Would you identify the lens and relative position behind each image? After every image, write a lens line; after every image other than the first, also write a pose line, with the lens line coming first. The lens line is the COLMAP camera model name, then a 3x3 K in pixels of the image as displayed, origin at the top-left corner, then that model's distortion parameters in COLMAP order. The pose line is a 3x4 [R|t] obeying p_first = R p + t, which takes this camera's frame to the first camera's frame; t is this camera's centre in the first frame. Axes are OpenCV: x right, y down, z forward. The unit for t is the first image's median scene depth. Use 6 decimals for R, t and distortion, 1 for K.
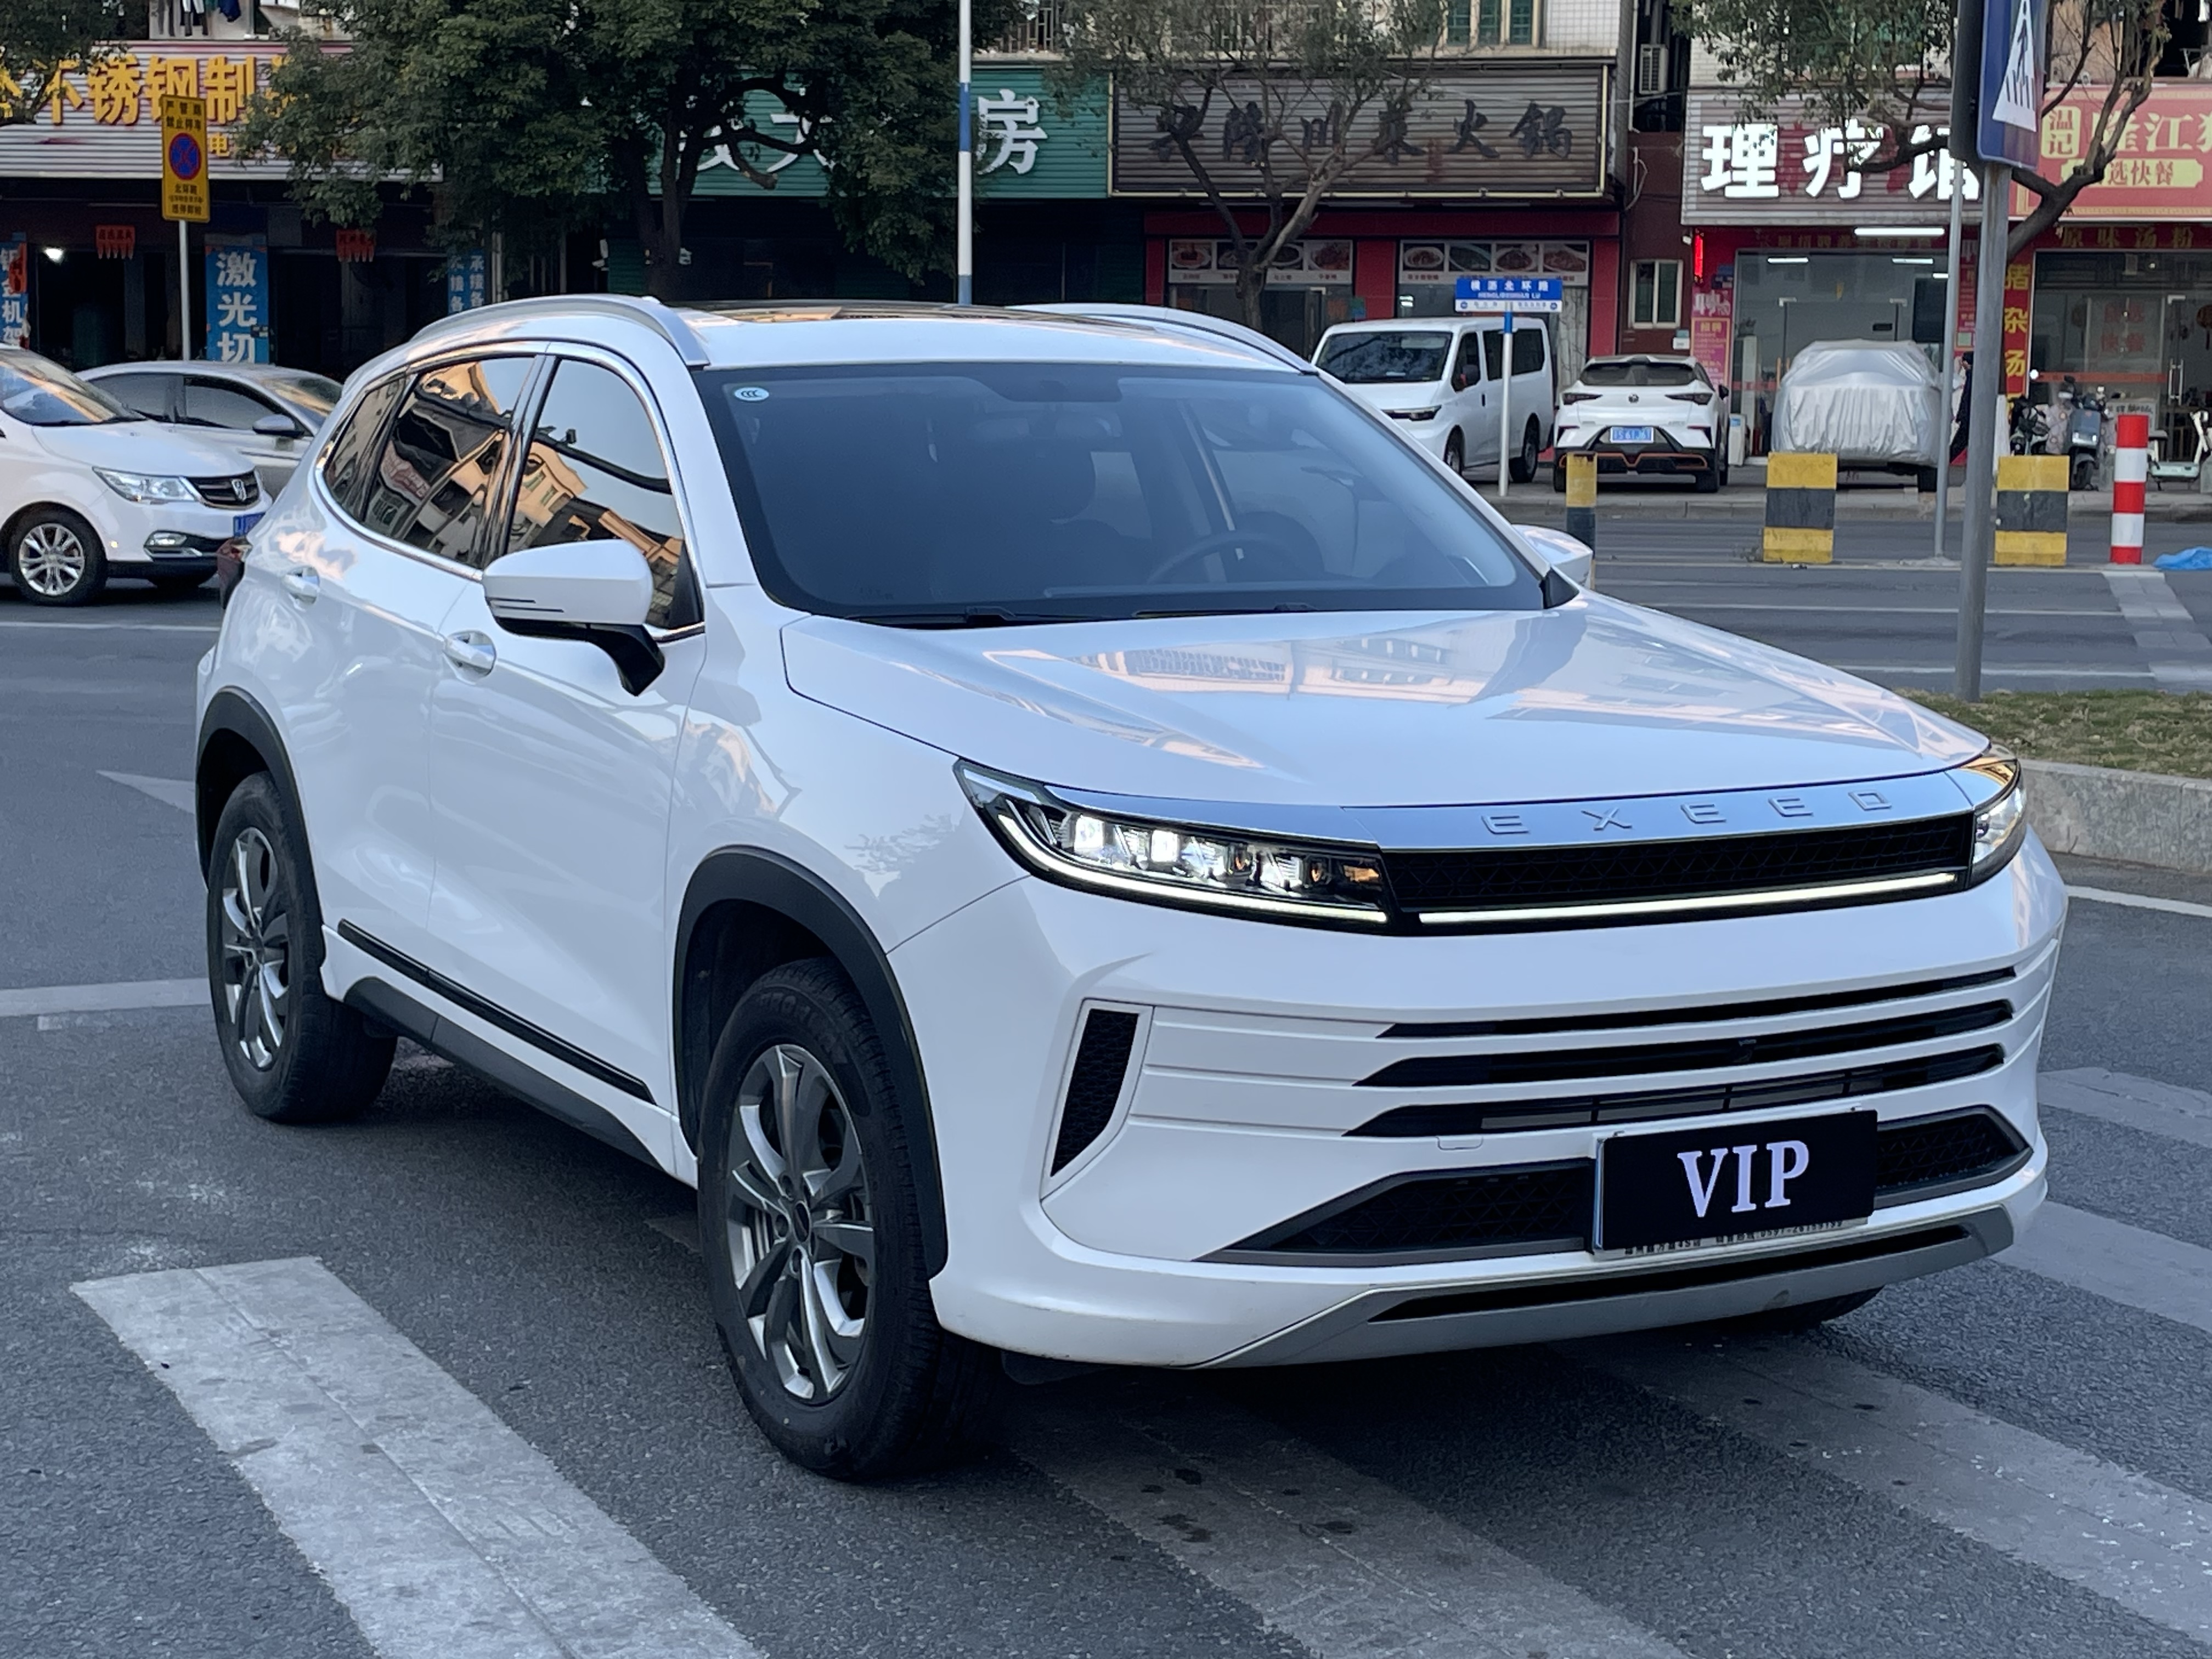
lens RADIAL K [[3456.9, 0, 1082.3], [0, 3456.9, 829.3], [0, 0, 1]] dist [0.086771, -0.112611]
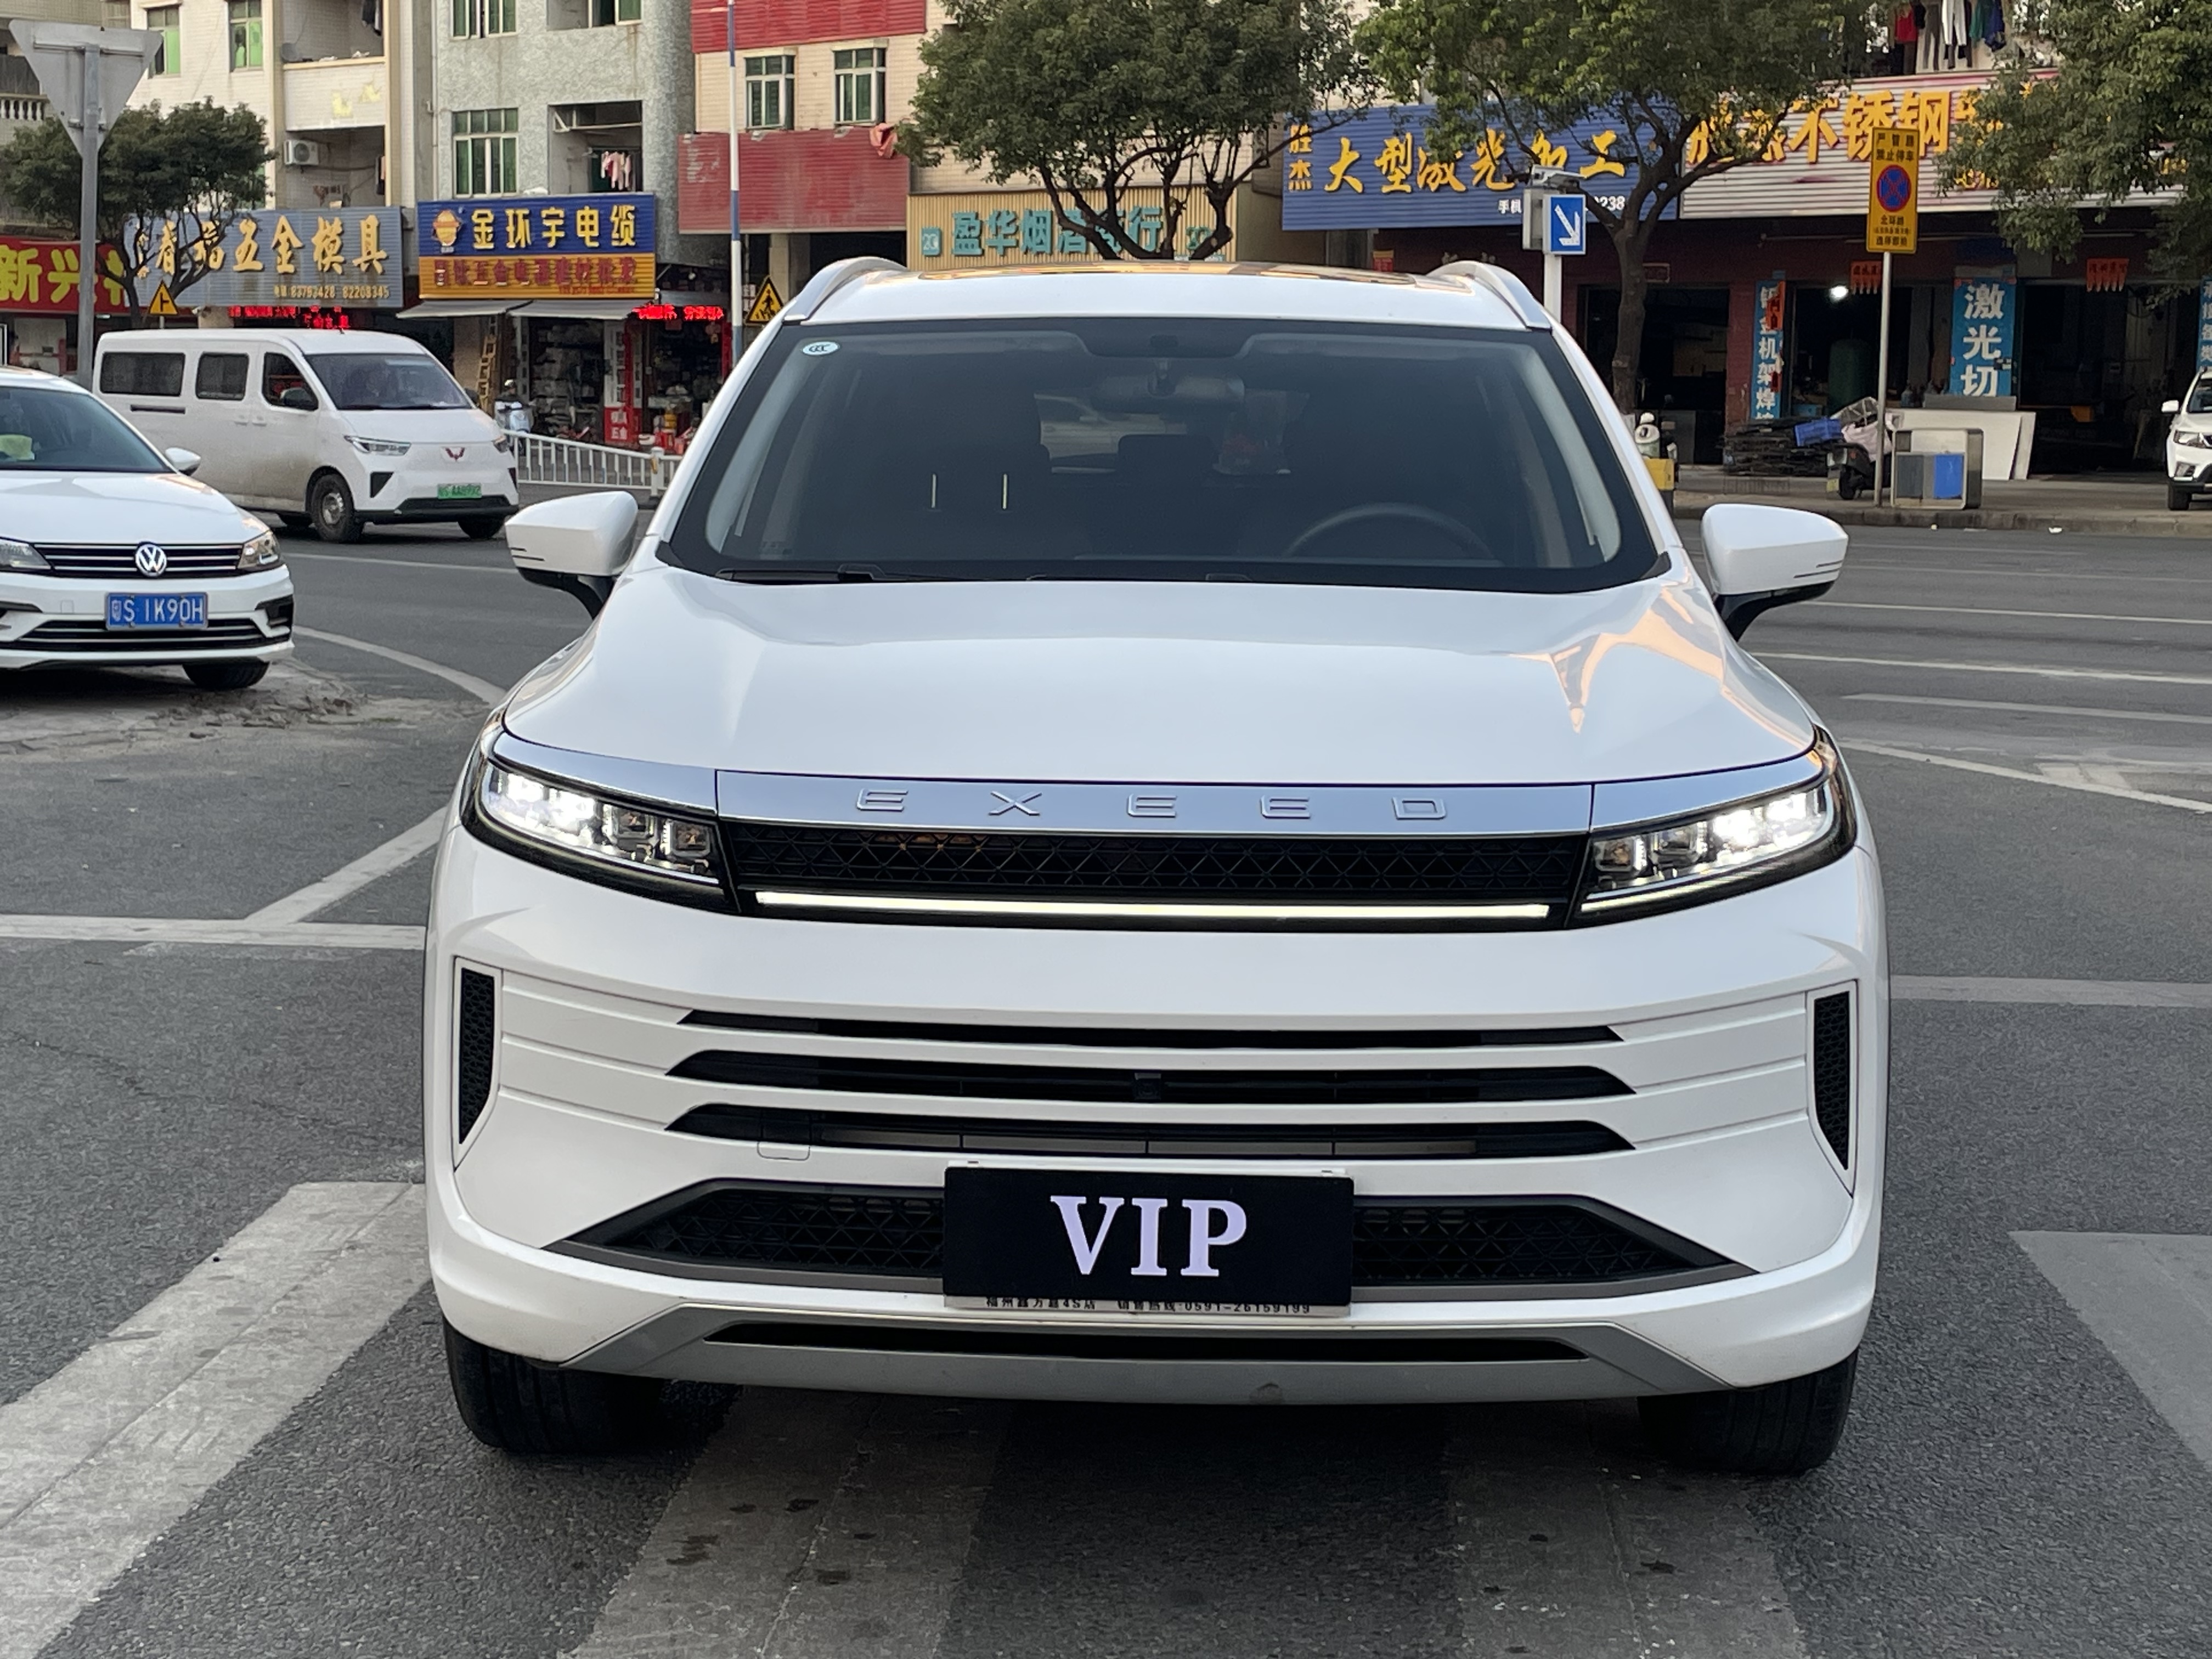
lens RADIAL K [[3456.9, 0, 1082.3], [0, 3456.9, 829.3], [0, 0, 1]] dist [0.086771, -0.112611]
pose [[0.861753, 0.062464, -0.503469, 0.560664], [-0.068316, 0.997640, 0.006841, -0.003444], [0.502708, 0.028500, 0.863986, 0.240605]]
